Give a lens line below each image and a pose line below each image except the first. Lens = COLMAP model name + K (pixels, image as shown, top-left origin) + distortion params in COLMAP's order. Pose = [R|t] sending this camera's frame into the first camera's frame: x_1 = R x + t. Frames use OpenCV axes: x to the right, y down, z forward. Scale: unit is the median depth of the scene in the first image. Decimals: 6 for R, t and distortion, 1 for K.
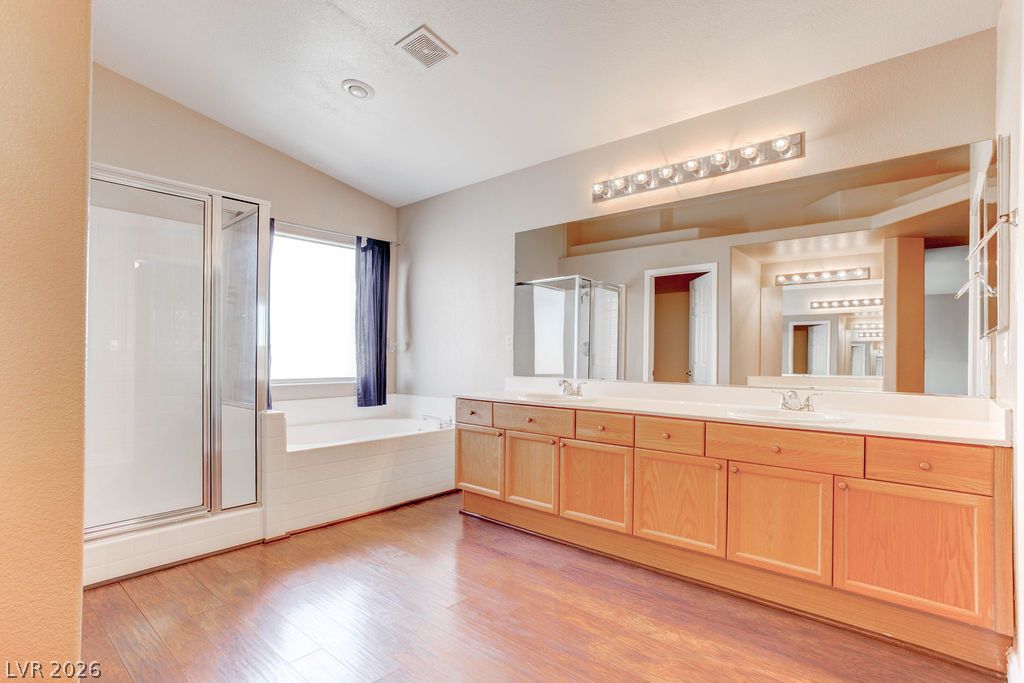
lens RADIAL K [[501.3, 0, 515.0], [0, 501.3, 354.0], [0, 0, 1]] dist [-0.060085, 0.036701]
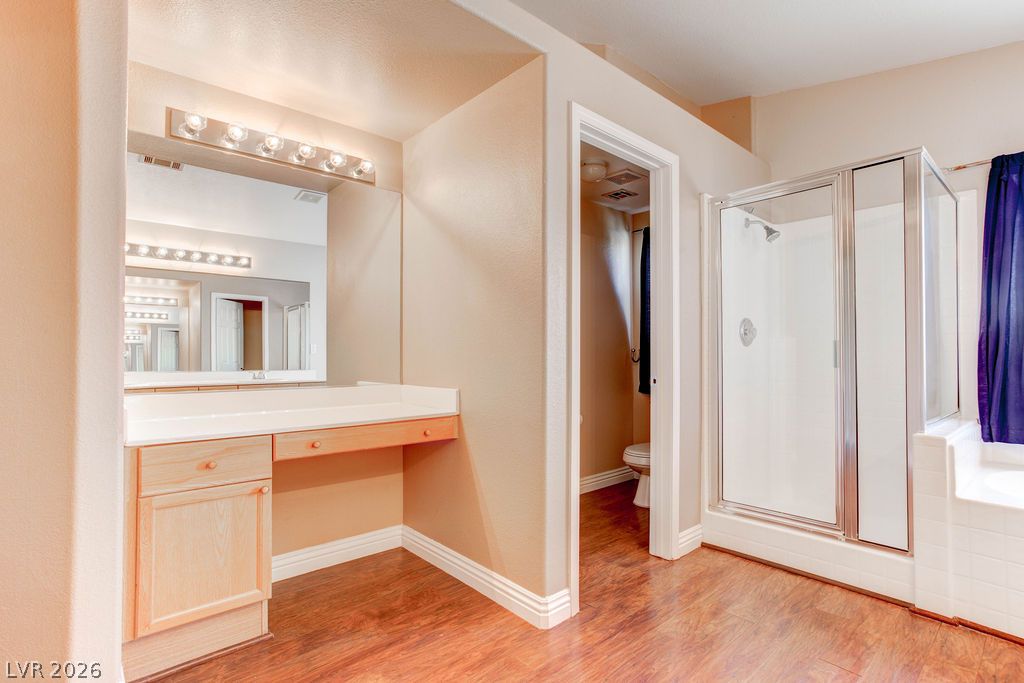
lens RADIAL K [[494.9, 0, 513.2], [0, 494.9, 346.6], [0, 0, 1]] dist [-0.050443, 0.026504]
pose [[-0.136748, -0.020662, -0.990390, 0.241783], [0.000790, 0.999780, -0.020967, 0.003100], [0.990606, -0.003650, -0.136701, 0.411914]]
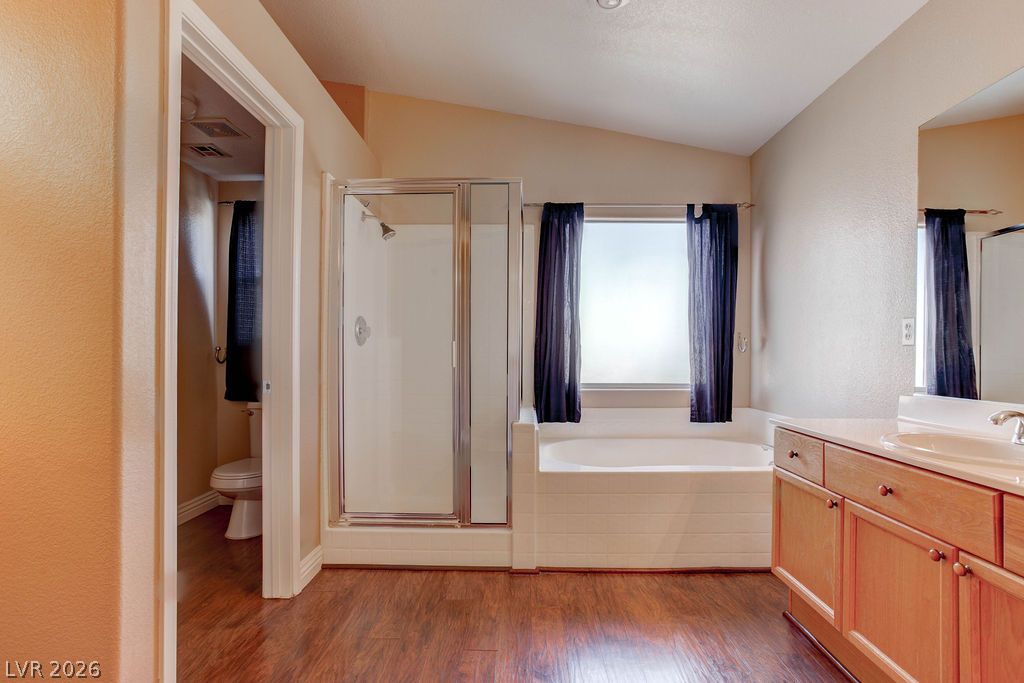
lens RADIAL K [[499.9, 0, 519.3], [0, 499.9, 356.4], [0, 0, 1]] dist [-0.063819, 0.042042]
pose [[0.643750, 0.000018, -0.765236, 0.136232], [0.001379, 0.999998, 0.001184, 0.002249], [0.765235, -0.001817, 0.643749, 0.365728]]
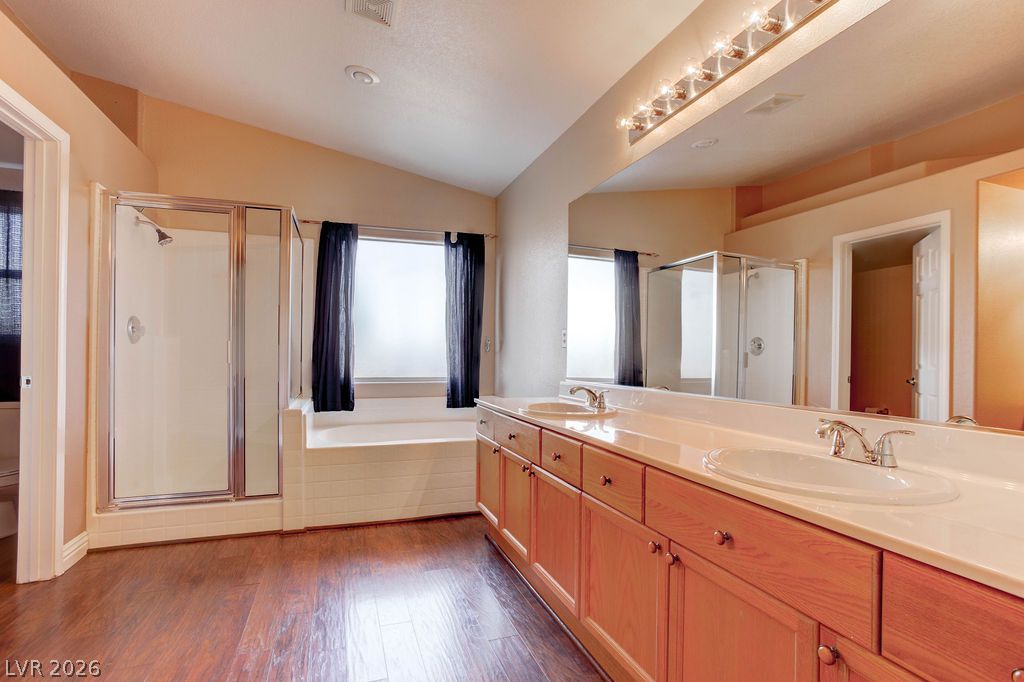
lens RADIAL K [[501.3, 0, 515.0], [0, 501.3, 353.5], [0, 0, 1]] dist [-0.060085, 0.036701]
pose [[0.869841, -0.000944, -0.493332, 0.352886], [-0.000589, 0.999995, -0.002951, 0.004224], [0.493332, 0.002858, 0.869836, 0.272890]]
